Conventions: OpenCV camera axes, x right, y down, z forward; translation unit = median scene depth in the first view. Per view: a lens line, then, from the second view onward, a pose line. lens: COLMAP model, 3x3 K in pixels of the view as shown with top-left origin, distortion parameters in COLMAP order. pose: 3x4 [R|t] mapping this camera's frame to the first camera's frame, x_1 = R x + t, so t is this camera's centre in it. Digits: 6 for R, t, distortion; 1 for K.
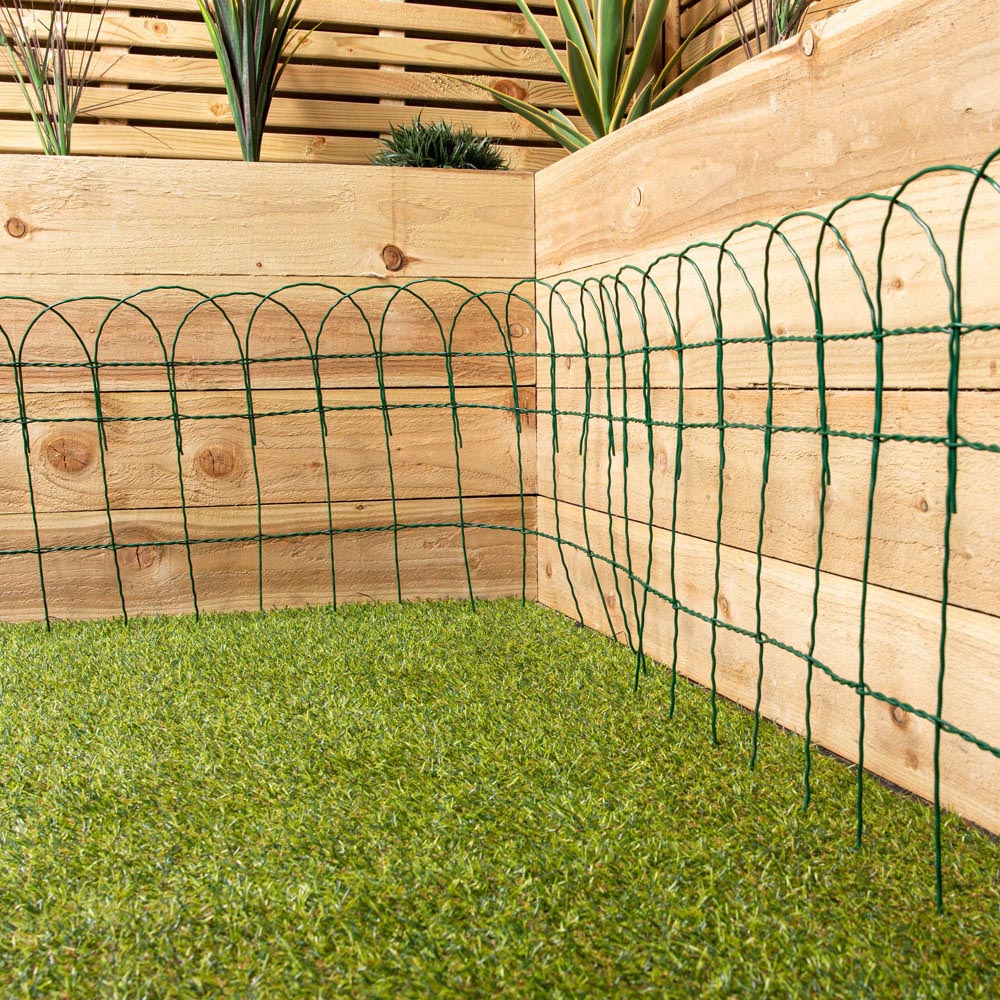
lens RADIAL K [[1280.3, 0, 494.3], [0, 1280.3, 501.9], [0, 0, 1]] dist [-0.070366, 0.000000]
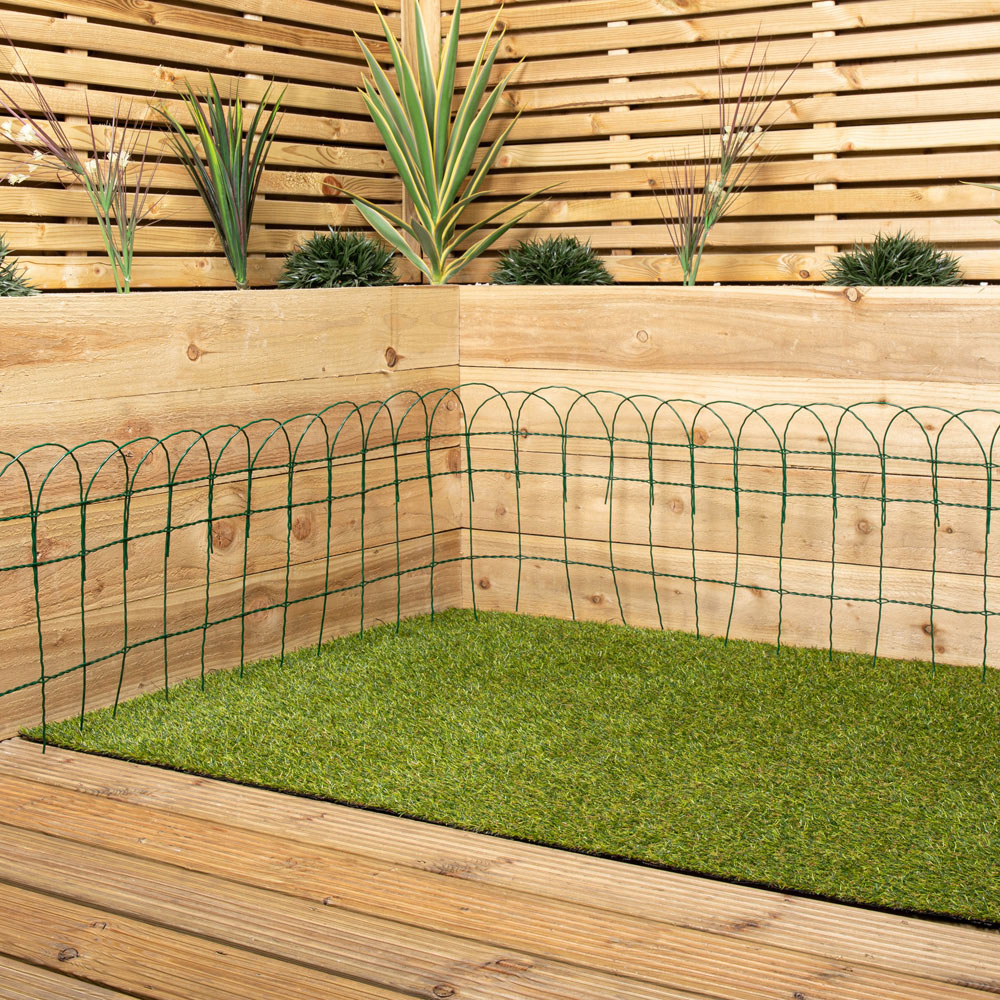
lens RADIAL K [[1733.8, 0, 501.0], [0, 1733.8, 495.9], [0, 0, 1]] dist [0.028479, 0.000000]
pose [[0.786764, -0.084061, 0.611503, -1.107556], [0.065664, 0.996460, 0.052495, -0.139725], [-0.613751, -0.001148, 0.789499, -0.467051]]
